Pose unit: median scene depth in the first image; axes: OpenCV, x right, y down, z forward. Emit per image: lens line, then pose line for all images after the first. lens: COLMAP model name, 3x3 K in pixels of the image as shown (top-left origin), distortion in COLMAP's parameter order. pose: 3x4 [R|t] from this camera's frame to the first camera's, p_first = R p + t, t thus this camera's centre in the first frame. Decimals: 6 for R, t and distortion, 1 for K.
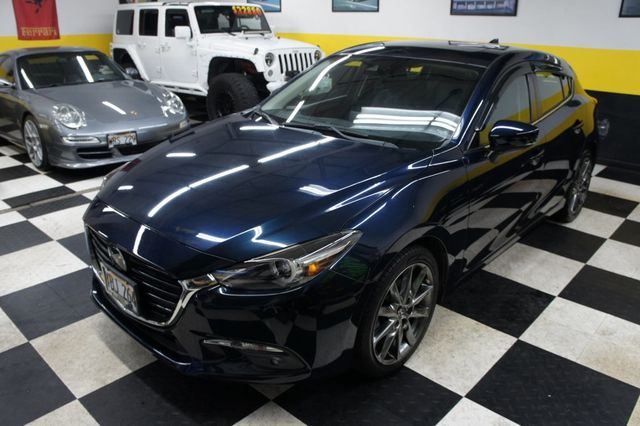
lens RADIAL K [[516.2, 0, 318.4], [0, 516.2, 213.9], [0, 0, 1]] dist [-0.174487, 0.138577]
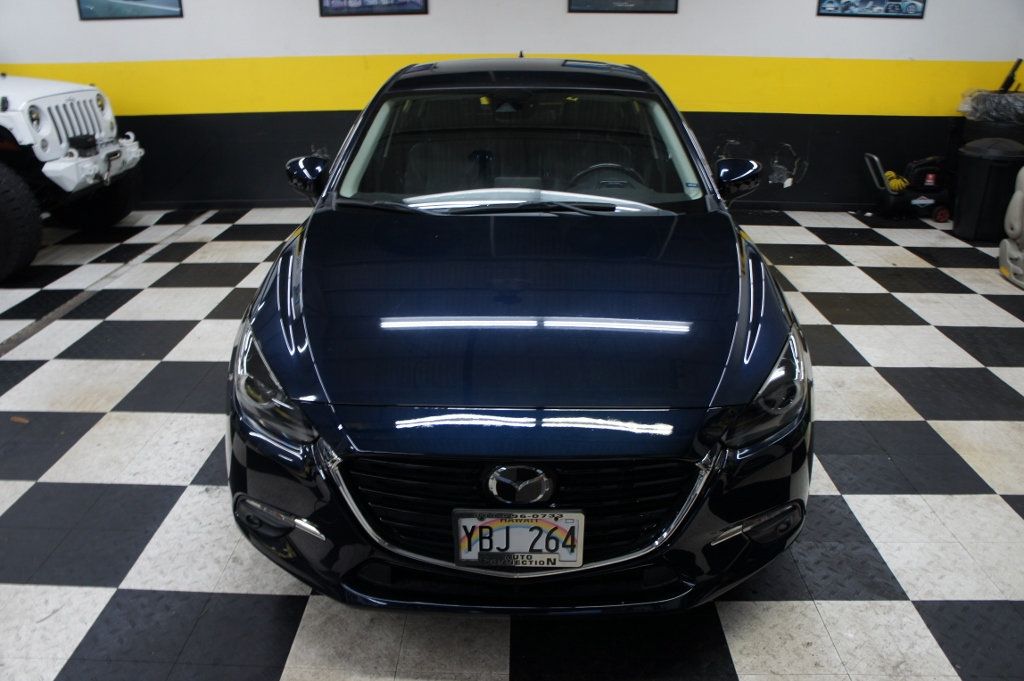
lens RADIAL K [[825.9, 0, 509.4], [0, 825.9, 341.9], [0, 0, 1]] dist [-0.174487, 0.138577]
pose [[0.743420, -0.255839, 0.617958, -0.377498], [0.245855, 0.963792, 0.103247, -0.064030], [-0.621998, 0.075172, 0.779402, 0.126390]]
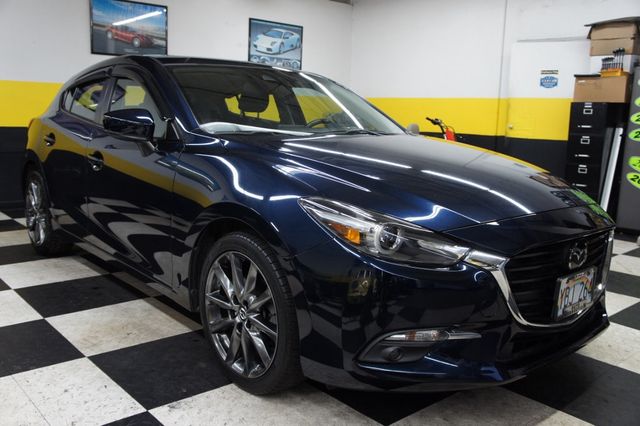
lens RADIAL K [[581.2, 0, 320.0], [0, 581.2, 213.0], [0, 0, 1]] dist [-0.134890, 0.184162]
pose [[0.094329, -0.172271, 0.980523, -0.572250], [0.325039, 0.936269, 0.133226, -0.104499], [-0.940984, 0.306141, 0.144312, 0.517229]]
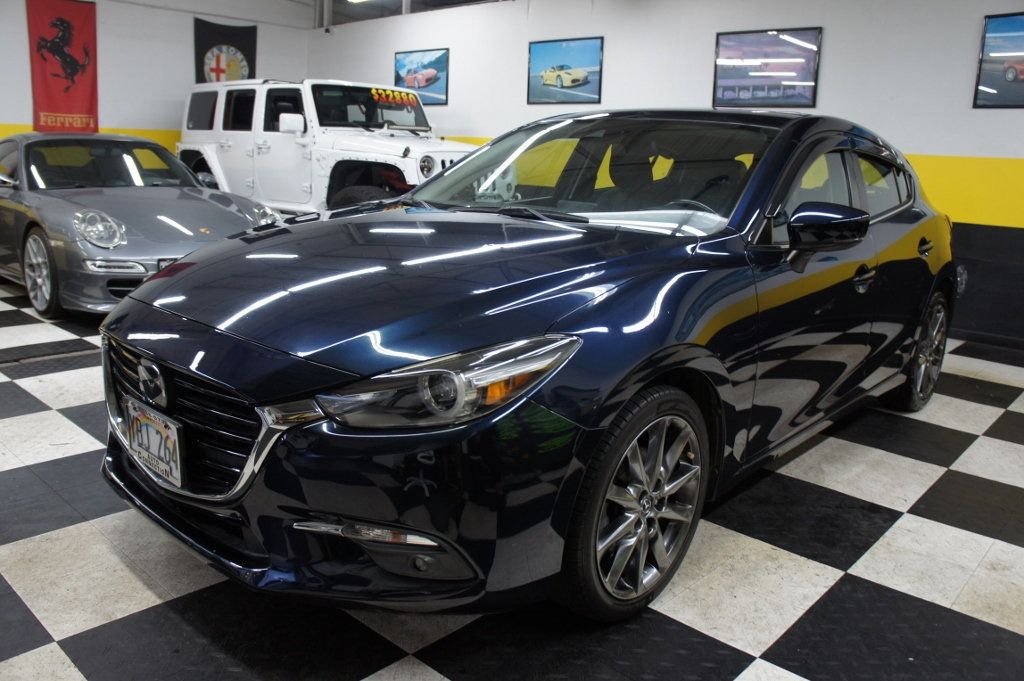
lens RADIAL K [[823.1, 0, 508.9], [0, 823.1, 337.3], [0, 0, 1]] dist [-0.174693, 0.135832]
pose [[0.999493, 0.028509, 0.014155, -0.003605], [-0.026172, 0.989187, -0.144306, 0.064175], [-0.018116, 0.143862, 0.989432, 0.035729]]
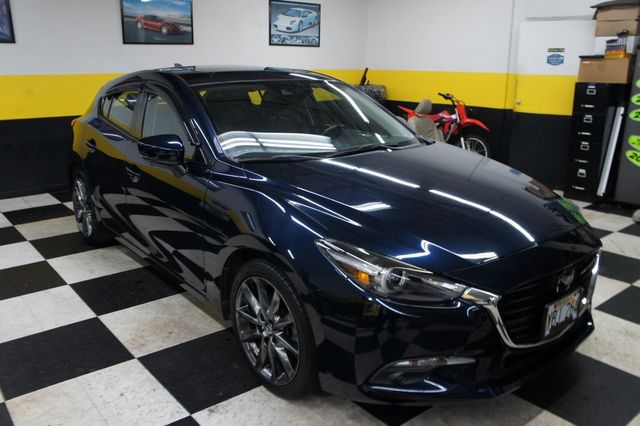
lens RADIAL K [[545.3, 0, 320.3], [0, 545.3, 215.2], [0, 0, 1]] dist [-0.160140, 0.165650]
pose [[0.128997, -0.275503, 0.952606, -0.575505], [0.347150, 0.912391, 0.216863, -0.169507], [-0.928895, 0.302723, 0.213337, 0.487742]]
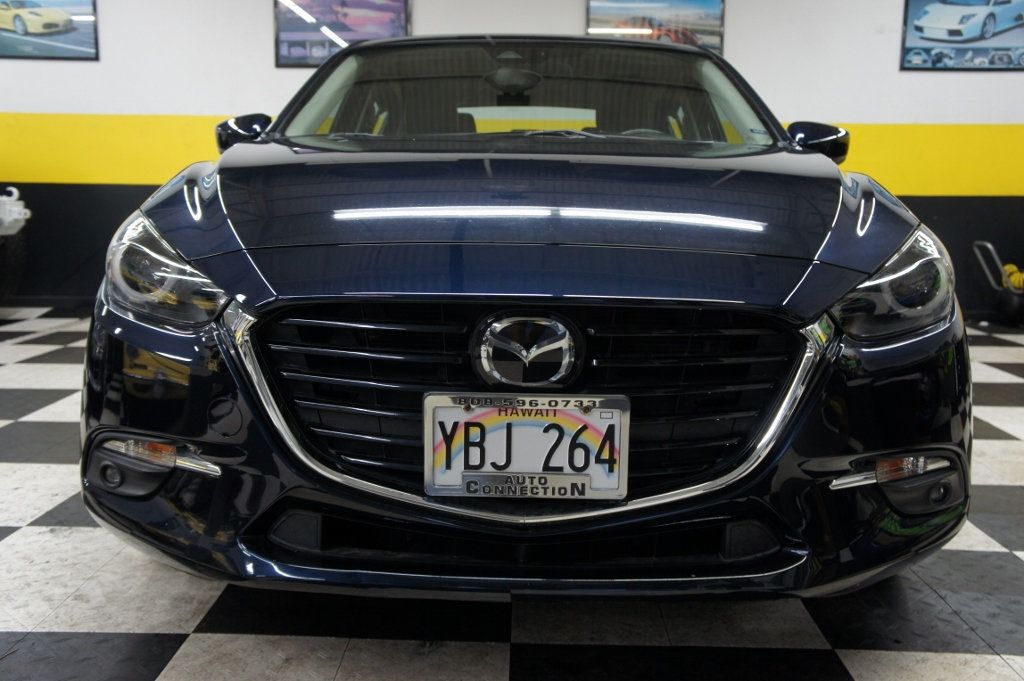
lens RADIAL K [[1042.3, 0, 512.0], [0, 1042.3, 340.5], [0, 0, 1]] dist [-0.070992, 0.235675]
pose [[0.742050, -0.093403, 0.663805, -0.366764], [0.233079, 0.964410, -0.124852, 0.069233], [-0.628519, 0.247366, 0.737411, 0.194446]]
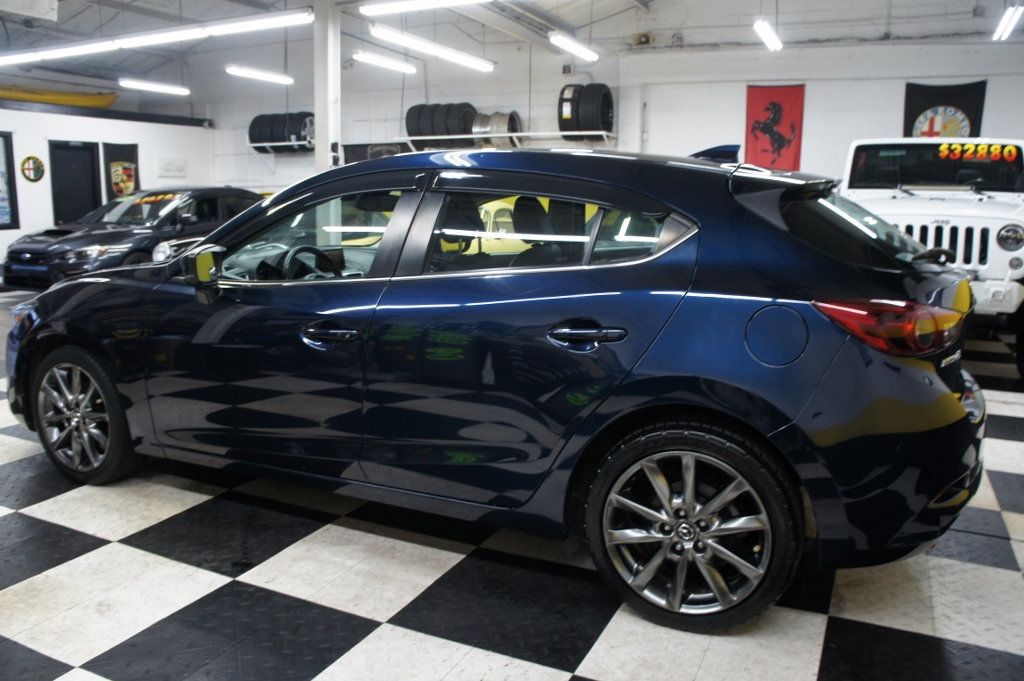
lens RADIAL K [[815.8, 0, 508.4], [0, 815.8, 340.5], [0, 0, 1]] dist [-0.169385, 0.122217]
pose [[0.292221, 0.157067, -0.943365, 0.797170], [-0.344791, 0.937386, 0.049268, -0.133250], [0.892035, 0.310866, 0.328079, 0.537028]]
